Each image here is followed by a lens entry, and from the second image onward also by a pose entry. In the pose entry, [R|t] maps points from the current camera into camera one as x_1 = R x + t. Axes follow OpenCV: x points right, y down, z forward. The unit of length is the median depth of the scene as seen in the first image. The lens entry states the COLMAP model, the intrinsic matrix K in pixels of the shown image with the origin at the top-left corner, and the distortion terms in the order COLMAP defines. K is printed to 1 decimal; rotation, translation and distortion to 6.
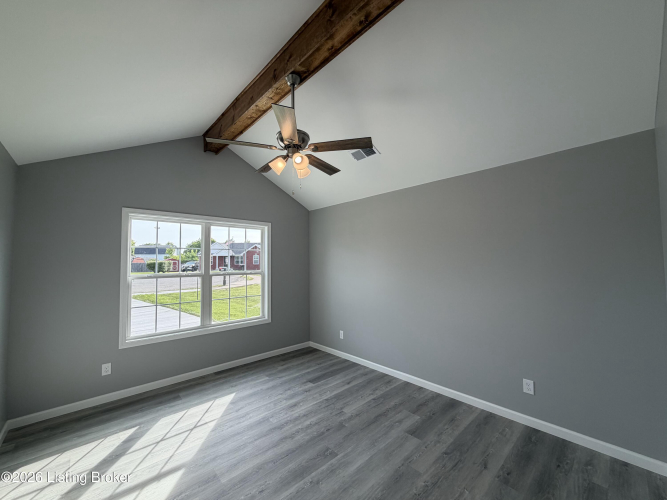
lens RADIAL K [[266.8, 0, 337.3], [0, 266.8, 251.5], [0, 0, 1]] dist [0.001307, -0.000003]
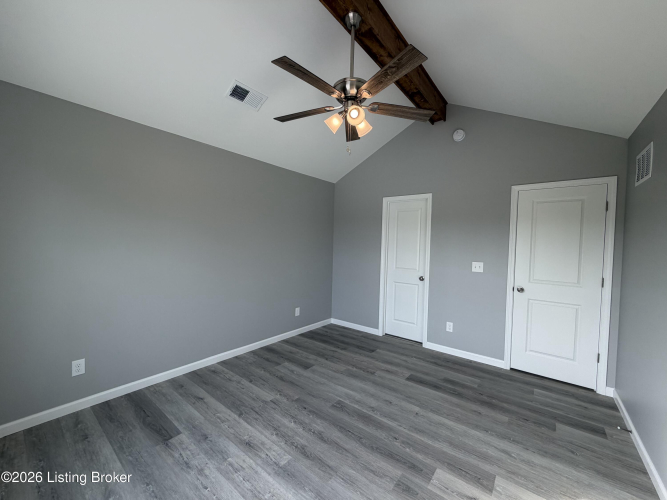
lens RADIAL K [[266.8, 0, 331.8], [0, 266.8, 250.2], [0, 0, 1]] dist [0.001307, -0.000003]
pose [[-0.140824, -0.021794, 0.989795, -0.900207], [-0.063895, 0.997873, 0.012881, 0.084926], [-0.987971, -0.061429, -0.141917, 0.996078]]
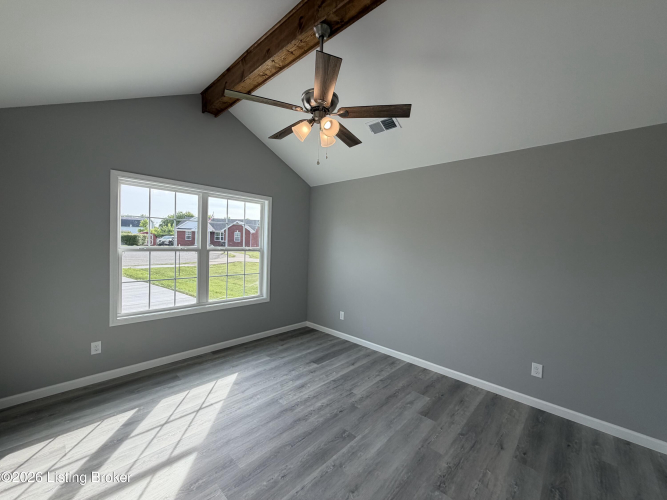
lens RADIAL K [[266.8, 0, 337.1], [0, 266.8, 251.3], [0, 0, 1]] dist [0.001307, -0.000003]
pose [[0.996817, 0.037980, 0.070093, -0.130203], [-0.042848, 0.996675, 0.069297, 0.012891], [-0.067228, -0.072080, 0.995131, 0.061783]]
